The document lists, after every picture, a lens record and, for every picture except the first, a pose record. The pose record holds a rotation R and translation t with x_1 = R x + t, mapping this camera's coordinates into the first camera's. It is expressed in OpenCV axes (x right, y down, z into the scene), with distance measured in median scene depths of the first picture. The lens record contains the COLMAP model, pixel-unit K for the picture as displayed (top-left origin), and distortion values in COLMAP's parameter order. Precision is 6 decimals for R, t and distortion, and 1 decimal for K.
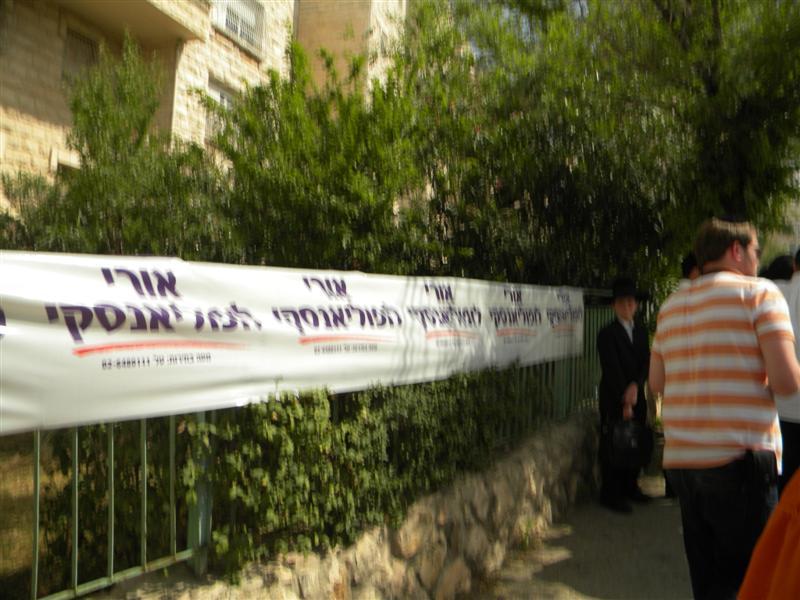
lens RADIAL K [[658.0, 0, 399.4], [0, 658.0, 300.2], [0, 0, 1]] dist [-0.141125, 0.053249]
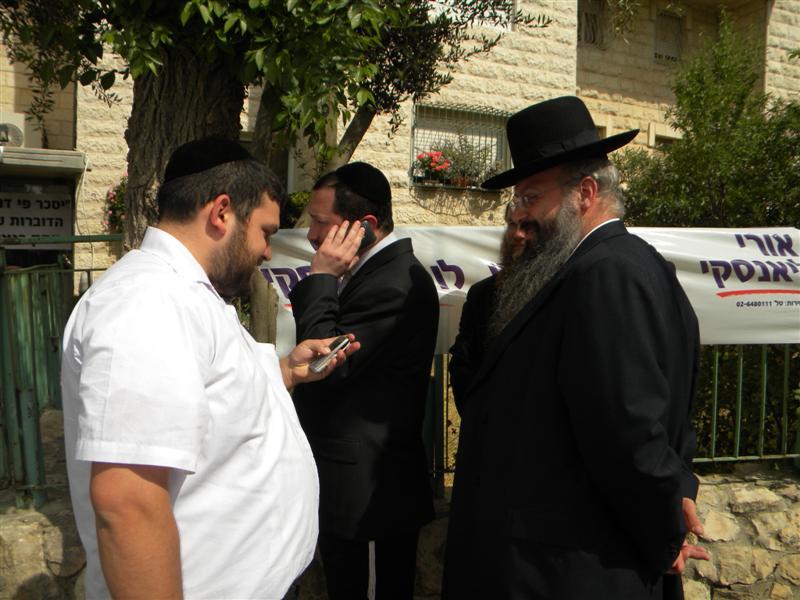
lens RADIAL K [[658.0, 0, 399.9], [0, 658.0, 294.9], [0, 0, 1]] dist [-0.141125, 0.053249]
pose [[0.653446, 0.029138, -0.756412, 0.092394], [0.009117, 0.998883, 0.046355, 0.008355], [0.756919, -0.037187, 0.652450, -0.421101]]
